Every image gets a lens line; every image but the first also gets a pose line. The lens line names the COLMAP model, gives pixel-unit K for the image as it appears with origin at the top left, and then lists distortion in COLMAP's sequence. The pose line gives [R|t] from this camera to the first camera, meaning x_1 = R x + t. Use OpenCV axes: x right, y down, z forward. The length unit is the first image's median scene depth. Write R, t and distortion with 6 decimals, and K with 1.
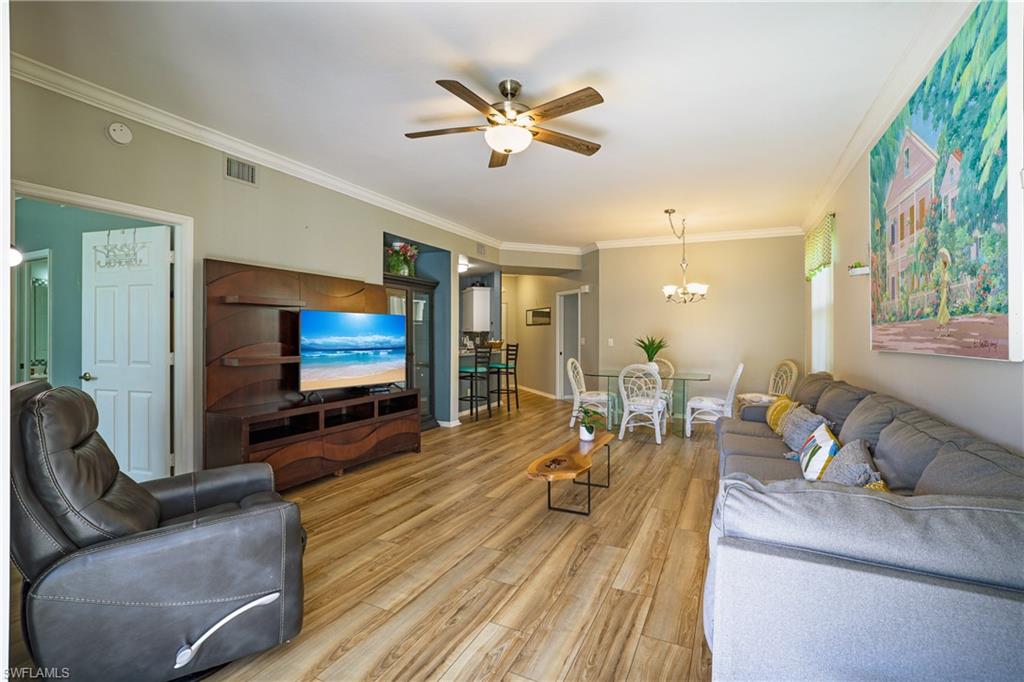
lens RADIAL K [[447.2, 0, 509.7], [0, 447.2, 333.0], [0, 0, 1]] dist [-0.041509, 0.017735]
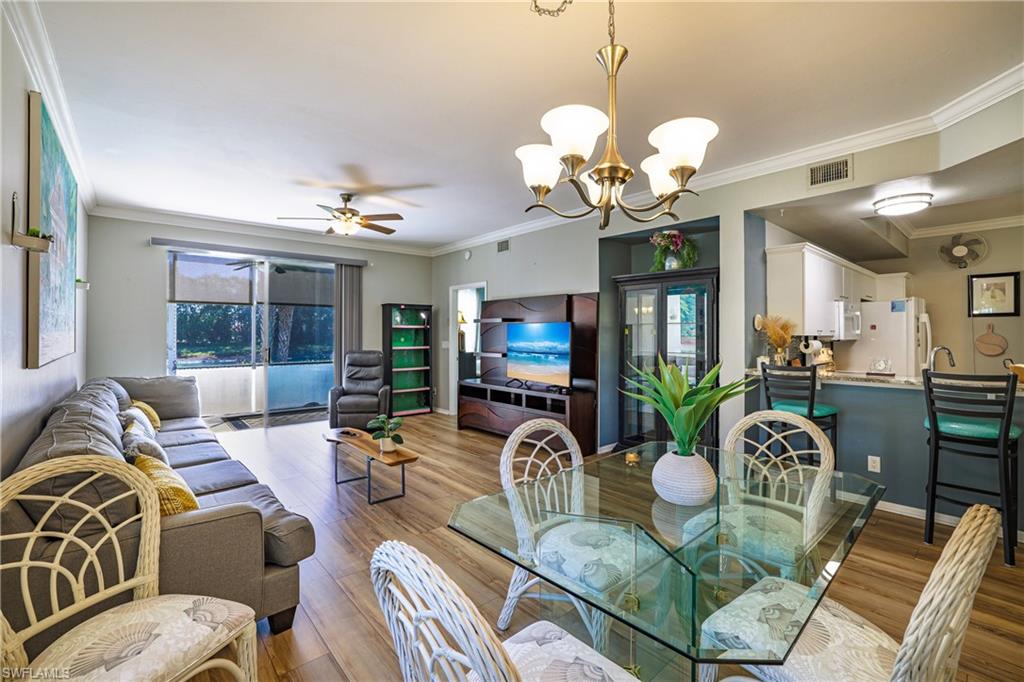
lens RADIAL K [[447.2, 0, 509.7], [0, 447.2, 333.0], [0, 0, 1]] dist [-0.041509, 0.017735]
pose [[-0.368175, -0.006121, -0.929737, 0.812053], [0.001041, 0.999975, -0.006995, -0.008949], [0.929756, -0.003544, -0.368159, 1.327055]]
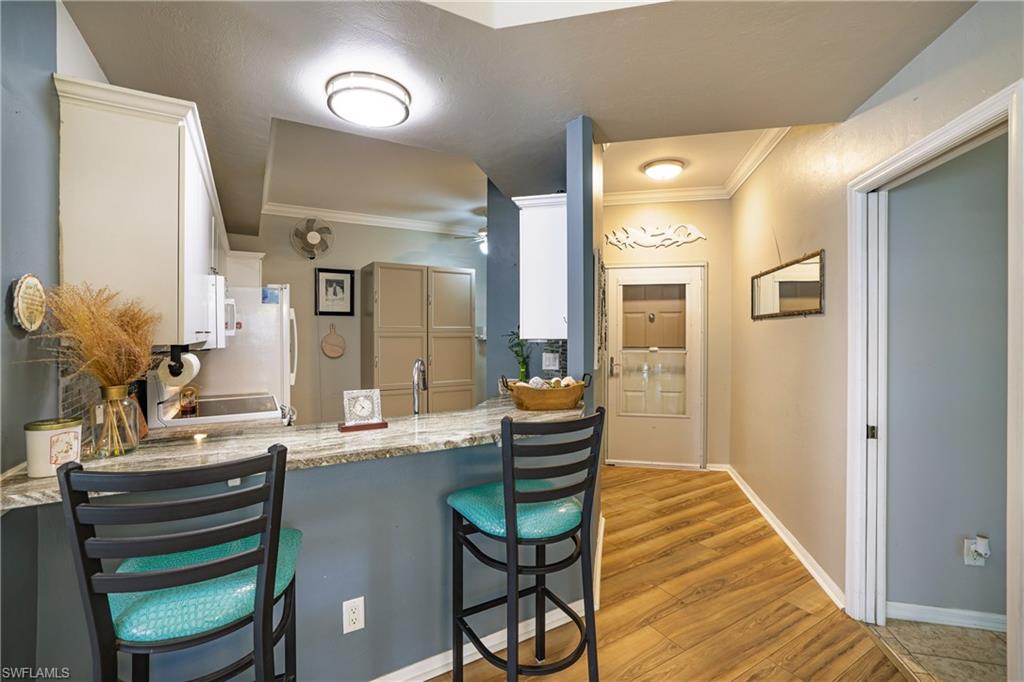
lens RADIAL K [[447.2, 0, 509.7], [0, 447.2, 333.0], [0, 0, 1]] dist [-0.041509, 0.017735]
pose [[0.843535, -0.002499, -0.537068, 0.170871], [0.006220, 0.999968, 0.005116, -0.018547], [0.537038, -0.007656, 0.843523, 1.400773]]
